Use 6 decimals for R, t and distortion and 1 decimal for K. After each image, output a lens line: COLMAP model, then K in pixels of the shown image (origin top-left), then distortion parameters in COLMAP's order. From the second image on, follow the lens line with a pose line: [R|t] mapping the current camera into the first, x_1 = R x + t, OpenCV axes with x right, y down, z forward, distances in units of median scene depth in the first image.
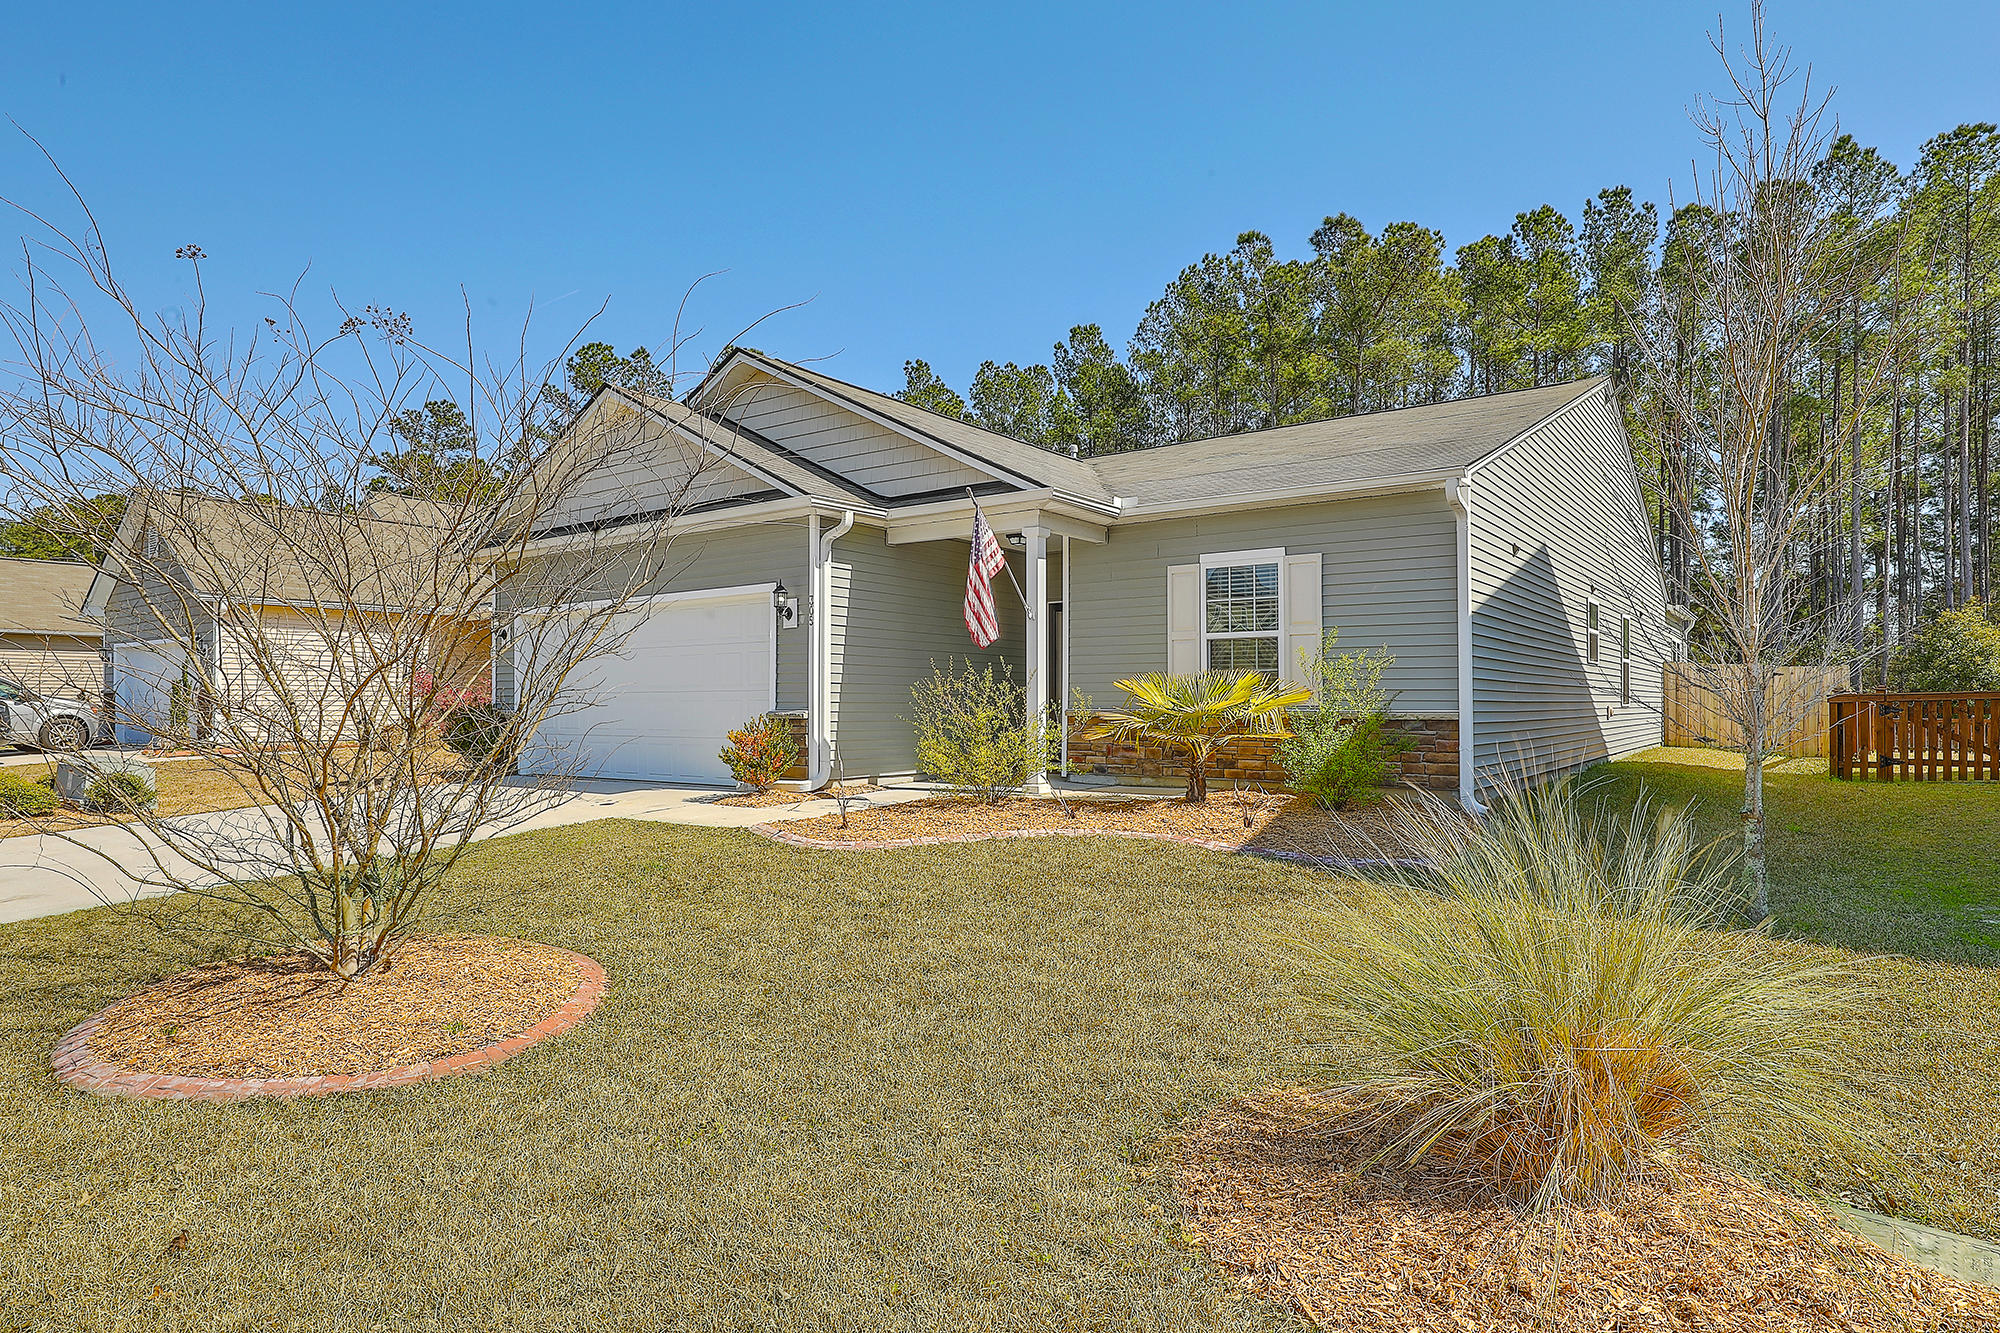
lens RADIAL K [[1093.5, 0, 997.4], [0, 1093.5, 662.9], [0, 0, 1]] dist [-0.000456, 0.000122]
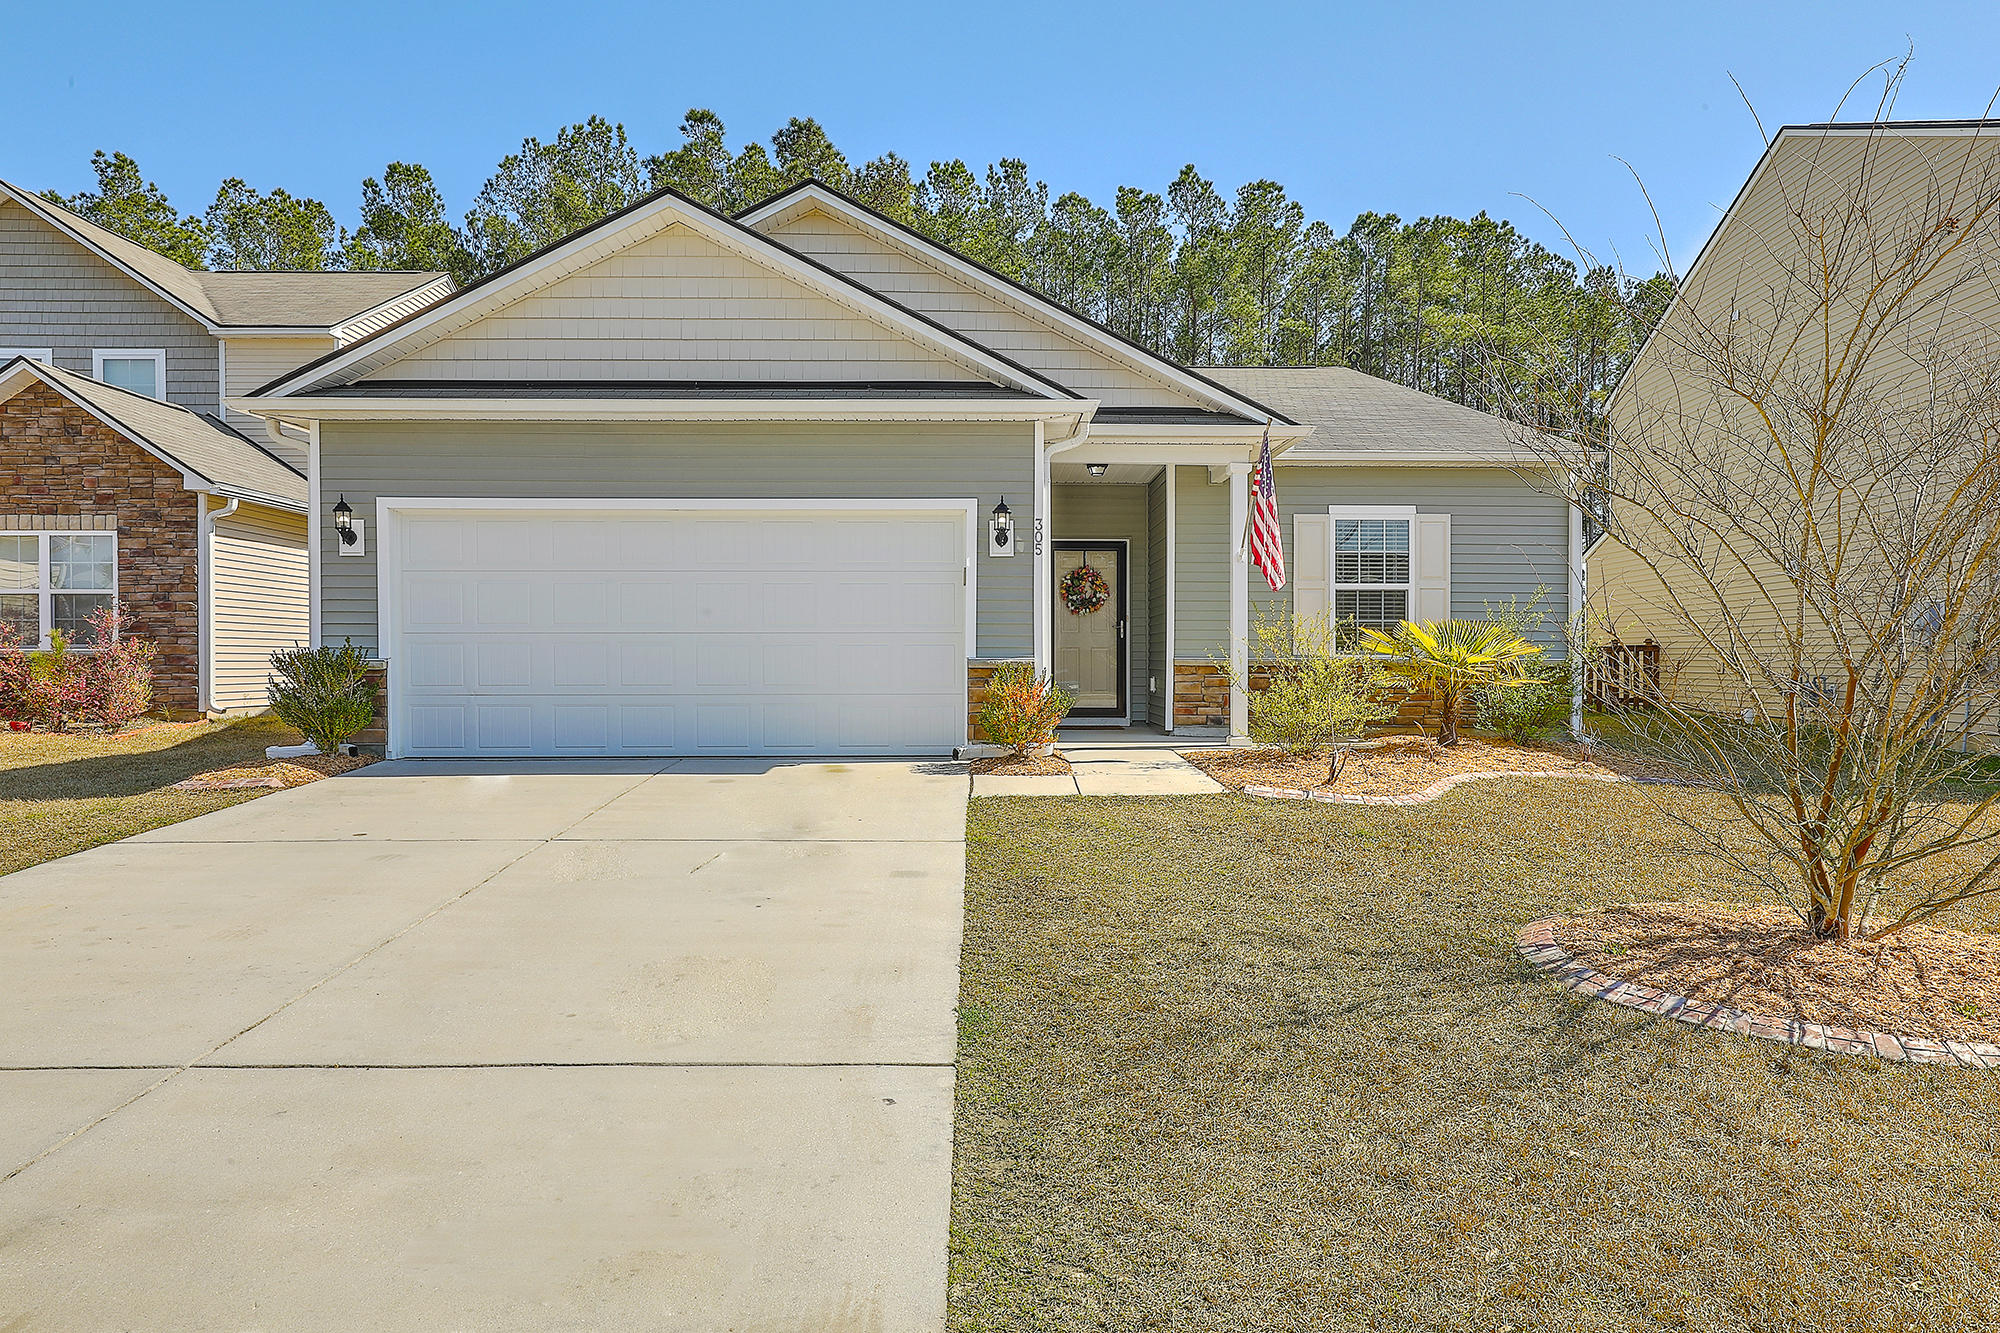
lens RADIAL K [[1238.1, 0, 993.3], [0, 1238.1, 668.6], [0, 0, 1]] dist [-0.000904, 0.000743]
pose [[0.796740, -0.002613, 0.604317, -0.578219], [-0.025147, 0.998981, 0.037474, 0.012884], [-0.603799, -0.045053, 0.795862, 0.206503]]
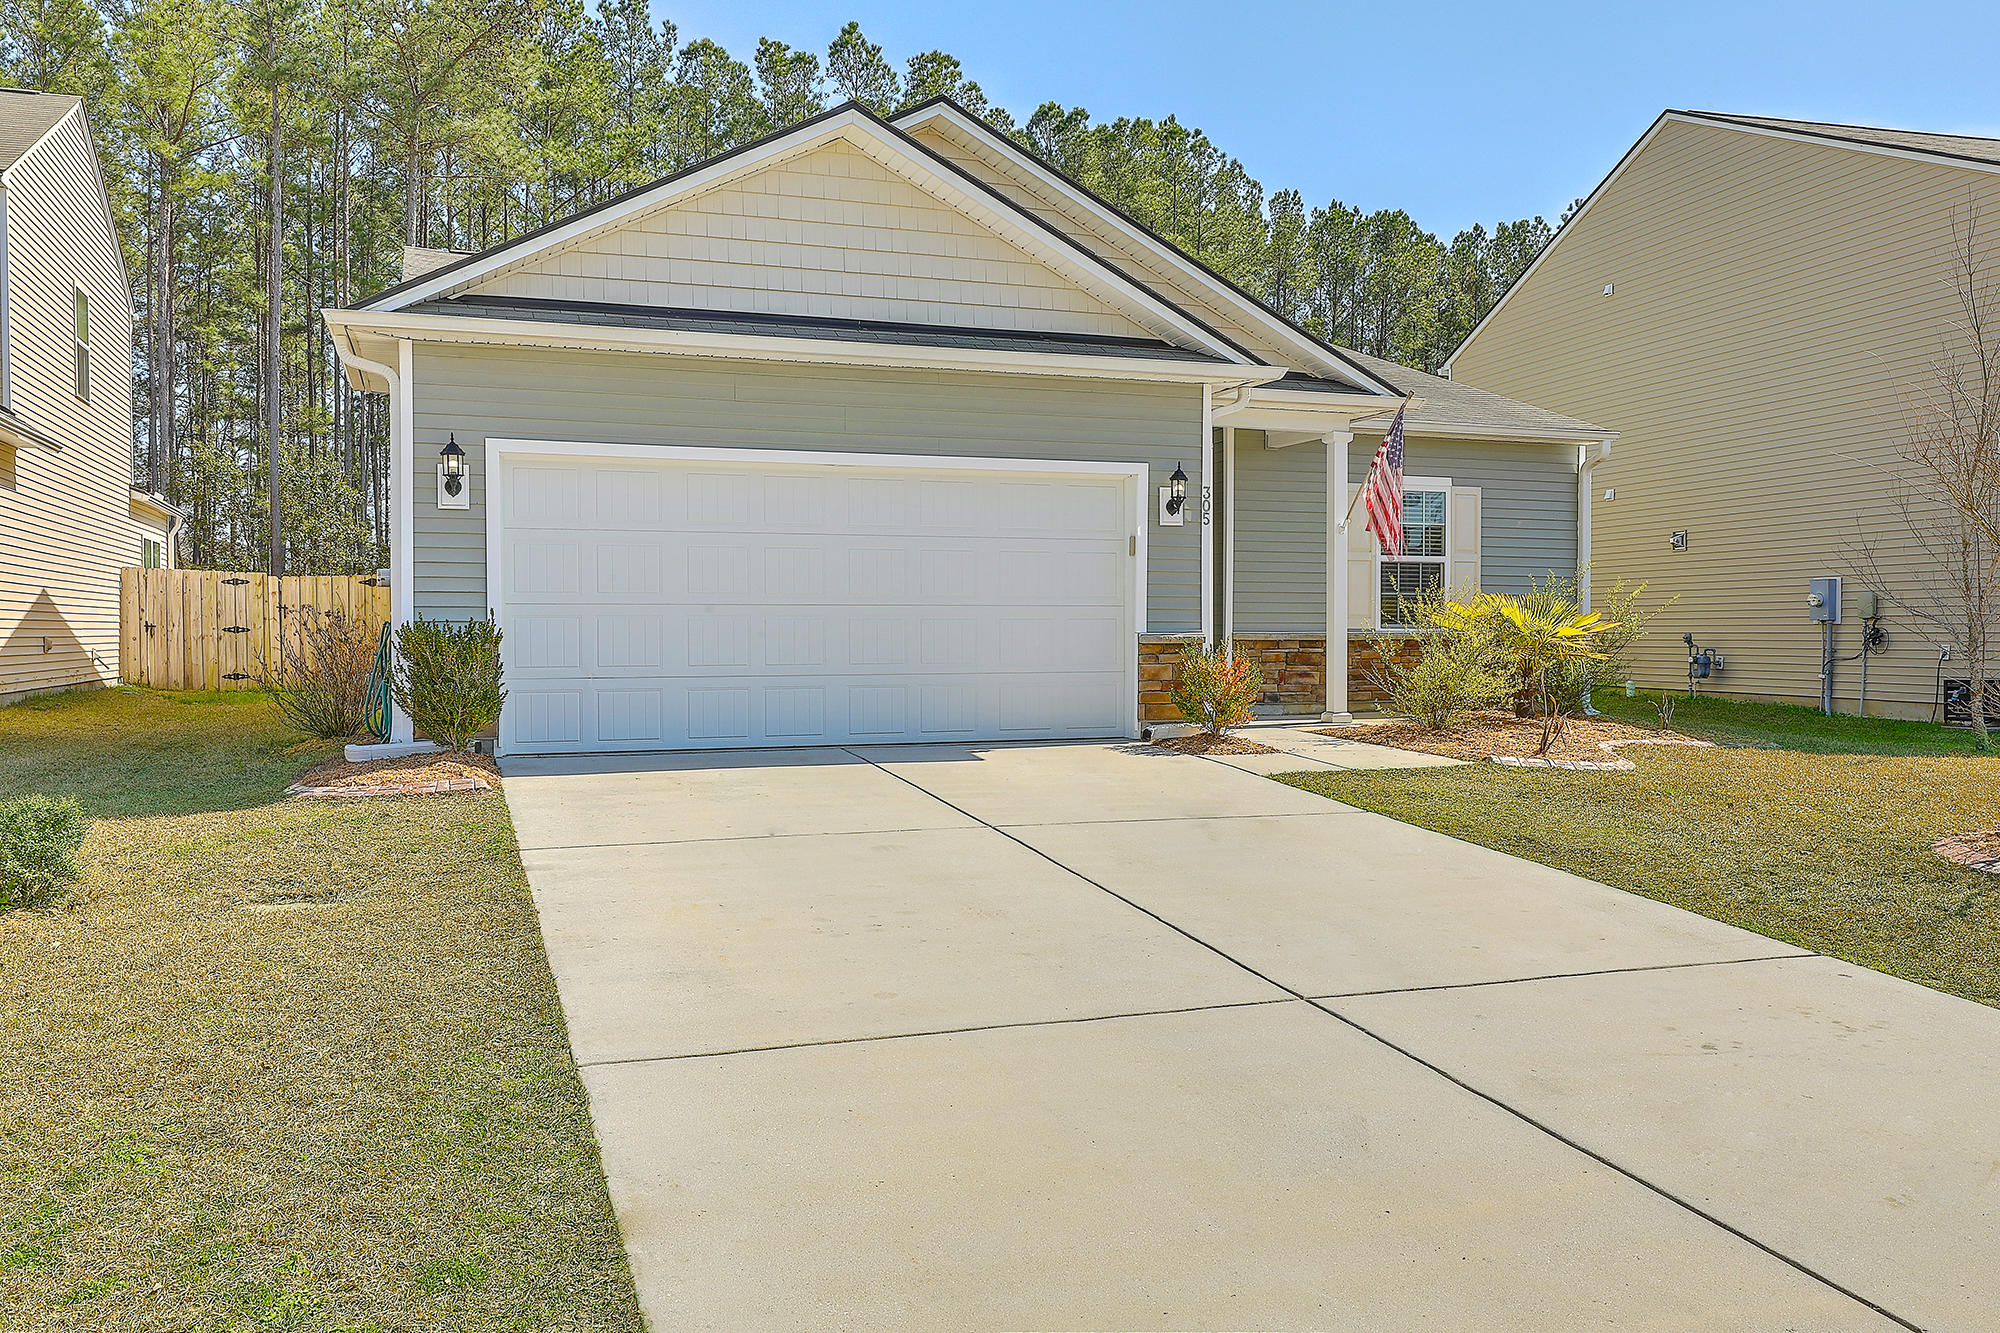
lens RADIAL K [[1587.8, 0, 1001.5], [0, 1587.8, 664.2], [0, 0, 1]] dist [0.004501, -0.005611]
pose [[0.557277, -0.015848, 0.830175, -0.912776], [-0.031349, 0.998703, 0.040109, 0.018670], [-0.829734, -0.048377, 0.556058, 0.364732]]
